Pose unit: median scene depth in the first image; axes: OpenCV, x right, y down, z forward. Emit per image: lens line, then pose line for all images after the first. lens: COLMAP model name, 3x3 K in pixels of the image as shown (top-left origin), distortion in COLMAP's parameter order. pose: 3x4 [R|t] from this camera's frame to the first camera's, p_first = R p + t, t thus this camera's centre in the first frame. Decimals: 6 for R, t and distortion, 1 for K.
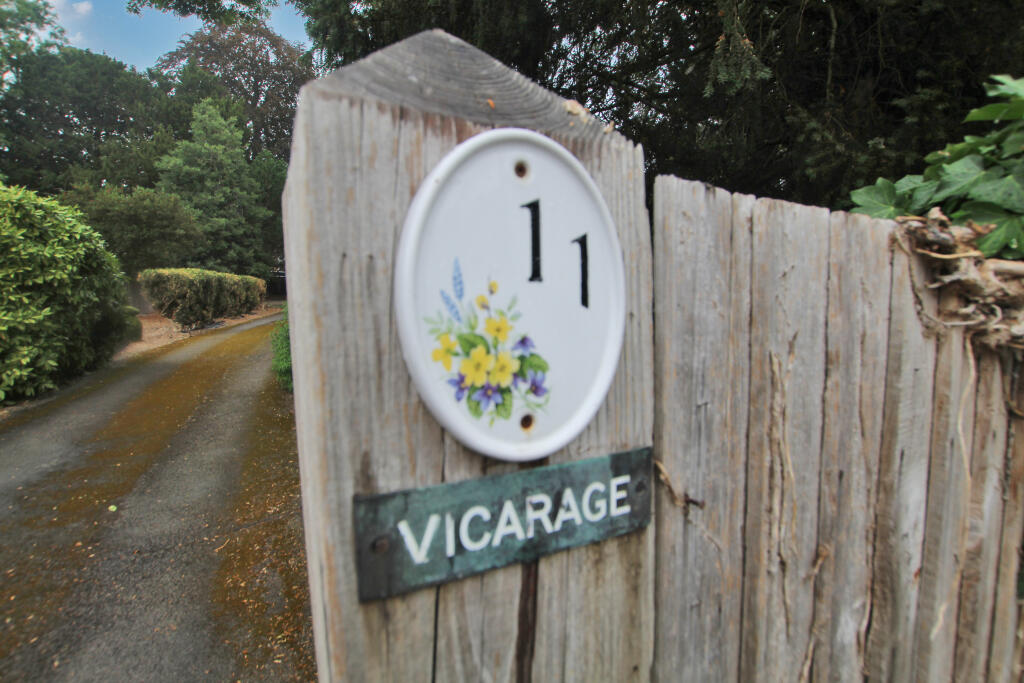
lens RADIAL K [[465.1, 0, 512.0], [0, 465.1, 341.5], [0, 0, 1]] dist [-0.031951, 0.000264]
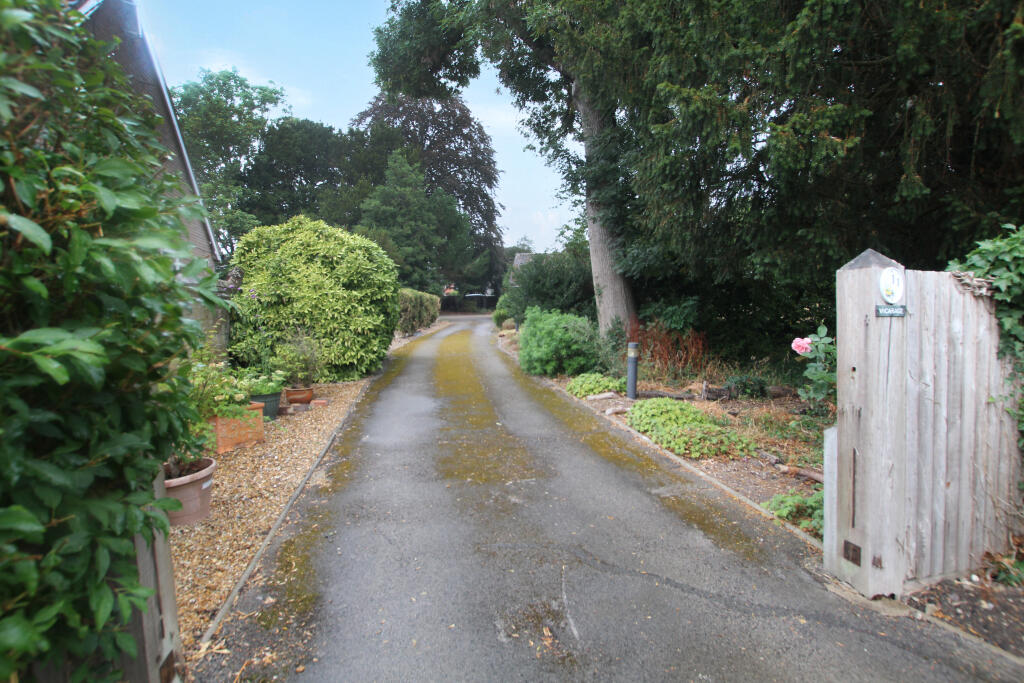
lens RADIAL K [[465.1, 0, 512.0], [0, 465.1, 341.5], [0, 0, 1]] dist [-0.031951, 0.000264]
pose [[0.966923, 0.004711, -0.255026, -0.055865], [-0.013179, 0.999417, -0.031507, 0.015763], [0.254728, 0.033826, 0.966421, -0.108036]]
